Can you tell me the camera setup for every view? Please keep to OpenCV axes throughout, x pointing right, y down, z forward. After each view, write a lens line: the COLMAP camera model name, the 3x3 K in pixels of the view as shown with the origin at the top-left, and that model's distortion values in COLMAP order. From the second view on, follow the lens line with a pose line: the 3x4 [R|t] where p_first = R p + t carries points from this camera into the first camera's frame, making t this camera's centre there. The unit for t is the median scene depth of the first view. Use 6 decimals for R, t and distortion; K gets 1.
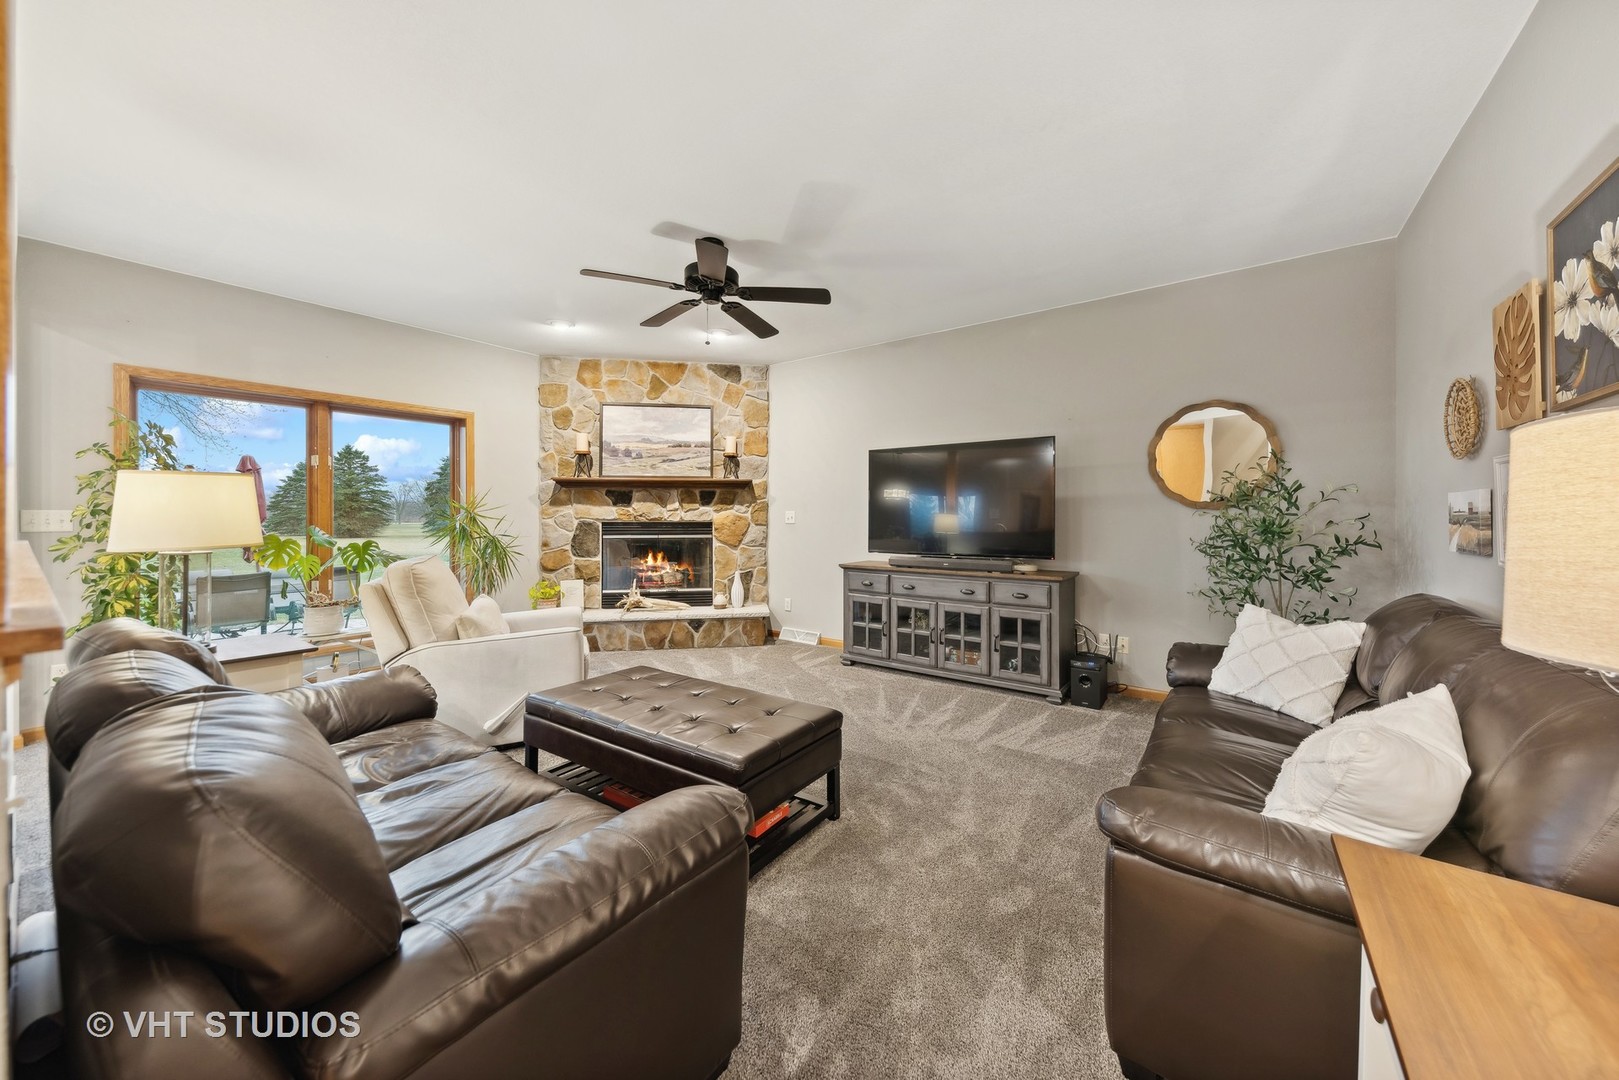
lens RADIAL K [[575.4, 0, 811.0], [0, 575.4, 527.3], [0, 0, 1]] dist [0.001859, -0.000189]
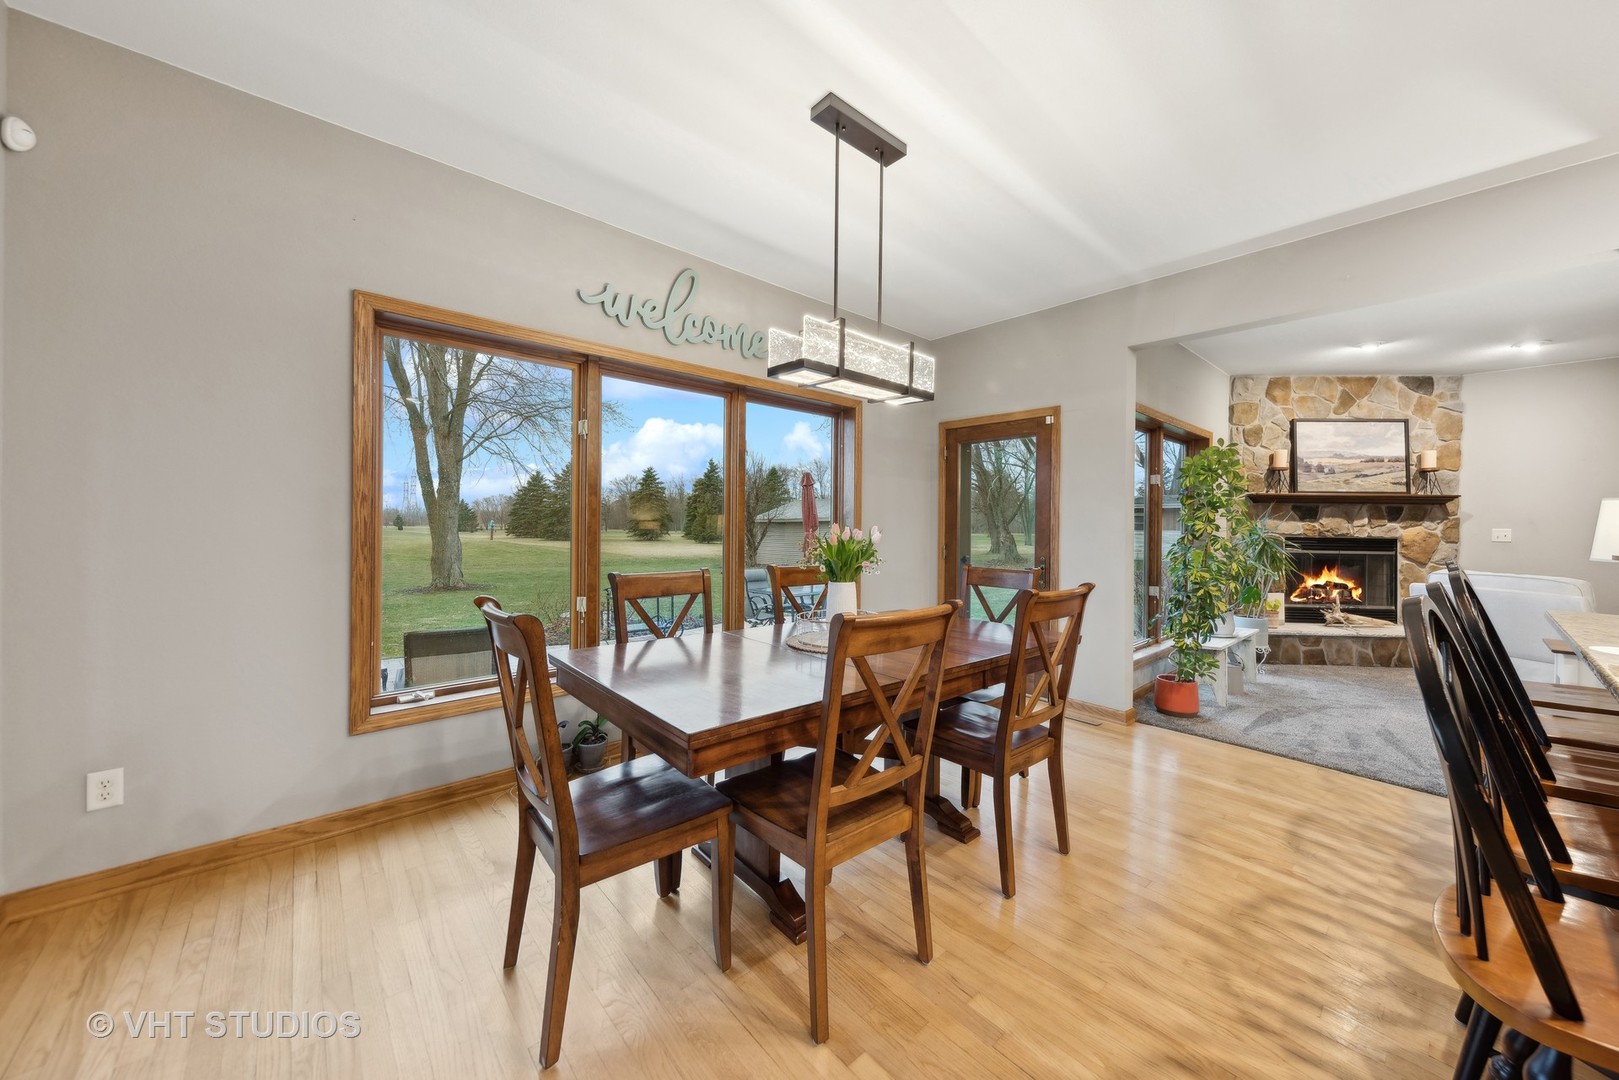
lens RADIAL K [[575.4, 0, 817.6], [0, 575.4, 534.4], [0, 0, 1]] dist [0.001859, -0.000189]
pose [[0.973929, 0.019471, -0.226016, -0.924213], [-0.018923, 0.999810, 0.004592, -0.002216], [0.226063, -0.000195, 0.974113, -0.175812]]
